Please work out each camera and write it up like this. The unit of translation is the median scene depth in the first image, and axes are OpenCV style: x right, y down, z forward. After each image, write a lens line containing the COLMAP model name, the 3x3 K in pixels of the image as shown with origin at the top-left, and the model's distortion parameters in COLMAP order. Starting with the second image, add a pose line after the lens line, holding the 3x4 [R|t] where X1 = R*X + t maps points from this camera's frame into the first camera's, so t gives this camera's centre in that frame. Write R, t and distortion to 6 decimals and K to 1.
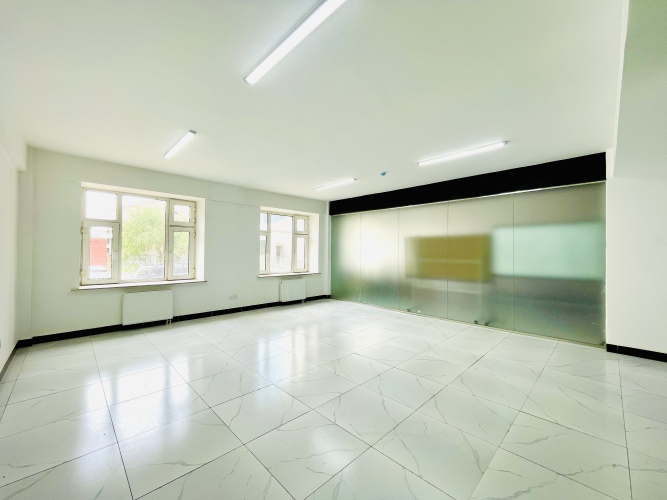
lens RADIAL K [[267.6, 0, 333.5], [0, 267.6, 250.0], [0, 0, 1]] dist [-0.000513, 0.000006]
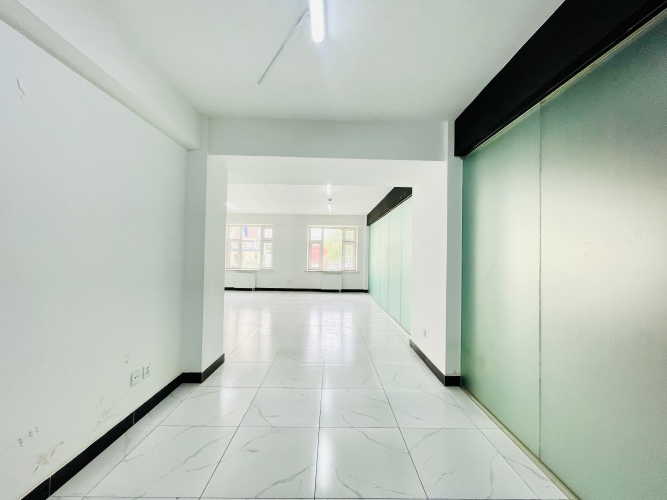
lens RADIAL K [[272.5, 0, 333.5], [0, 272.5, 250.0], [0, 0, 1]] dist [-0.000170, 0.000038]
pose [[0.723636, -0.007883, -0.690137, 0.917760], [-0.008765, 0.999749, -0.020610, 0.011857], [0.690127, 0.020963, 0.723385, -0.033136]]
